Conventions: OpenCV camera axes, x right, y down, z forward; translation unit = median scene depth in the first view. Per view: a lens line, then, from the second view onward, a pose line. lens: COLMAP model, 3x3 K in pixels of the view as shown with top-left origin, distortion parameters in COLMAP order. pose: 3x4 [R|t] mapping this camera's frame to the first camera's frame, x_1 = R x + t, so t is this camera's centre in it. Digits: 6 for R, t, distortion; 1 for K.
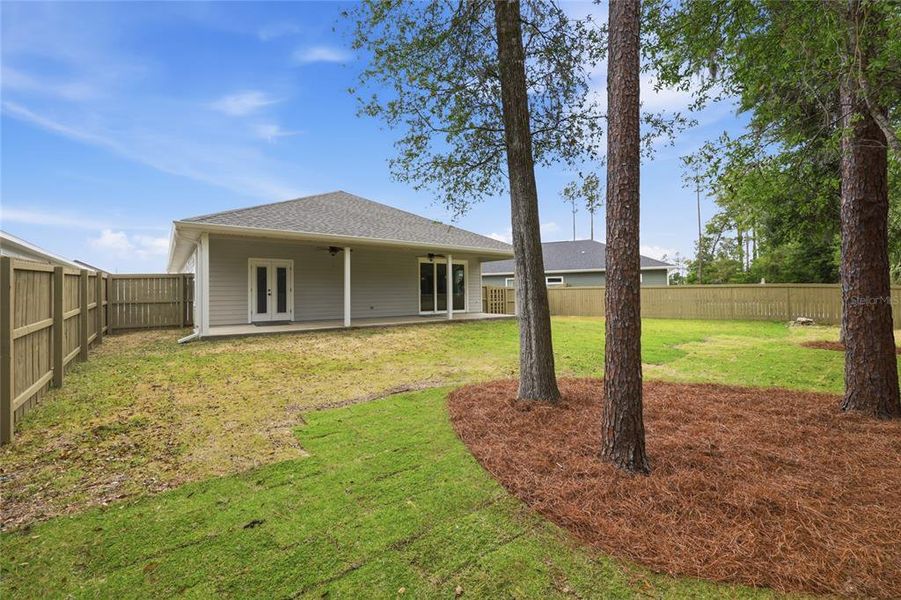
lens RADIAL K [[364.0, 0, 452.1], [0, 364.0, 295.4], [0, 0, 1]] dist [0.002170, -0.001080]
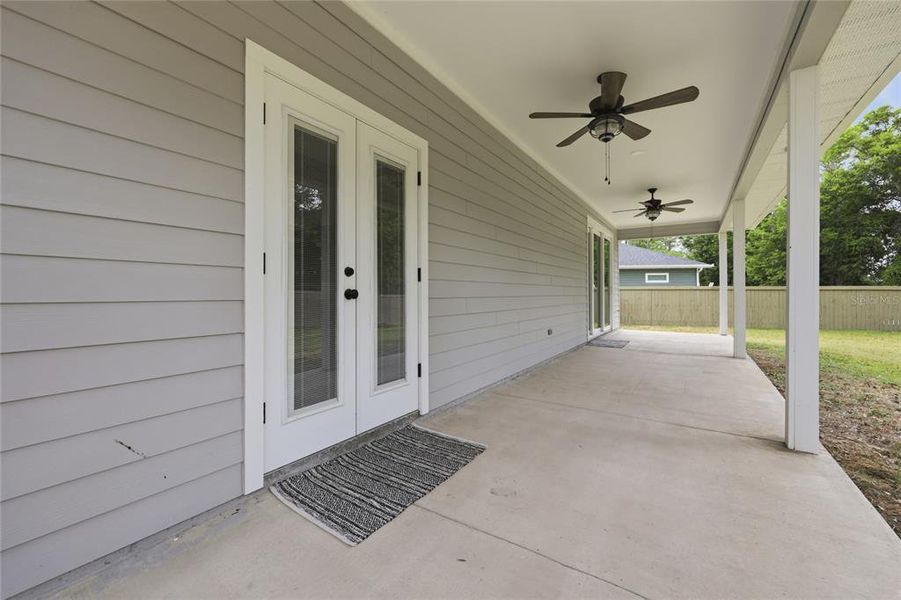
lens RADIAL K [[364.0, 0, 447.5], [0, 364.0, 294.3], [0, 0, 1]] dist [0.002170, -0.001080]
pose [[0.961969, 0.009878, 0.272979, -0.490837], [-0.009580, 0.999951, -0.002425, -0.002657], [-0.272990, -0.000282, 0.962017, 0.789023]]
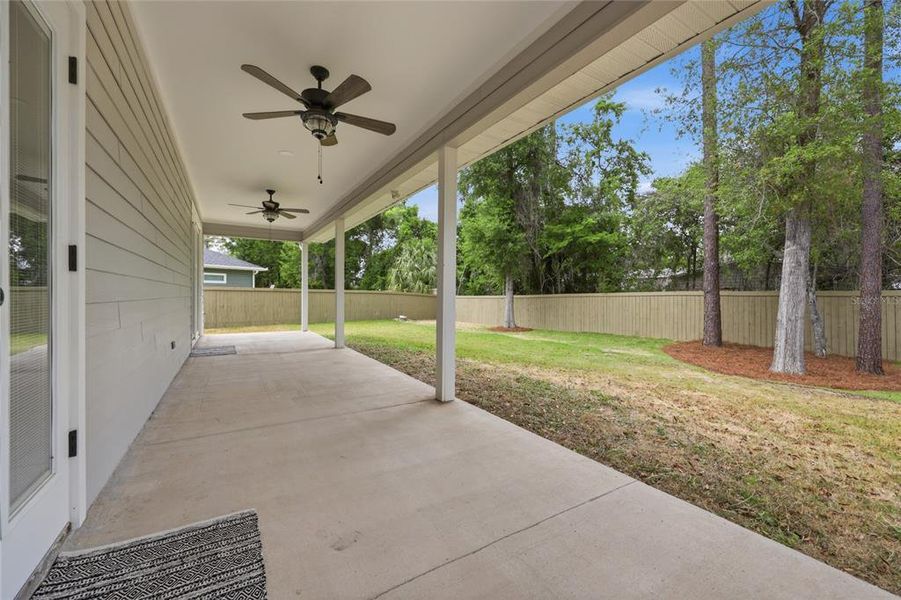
lens RADIAL K [[364.0, 0, 451.9], [0, 364.0, 297.1], [0, 0, 1]] dist [0.002170, -0.001080]
pose [[0.145140, 0.008838, 0.989372, -0.543542], [-0.007409, 0.999942, -0.007845, -0.002600], [-0.989383, -0.006191, 0.145197, 0.875300]]
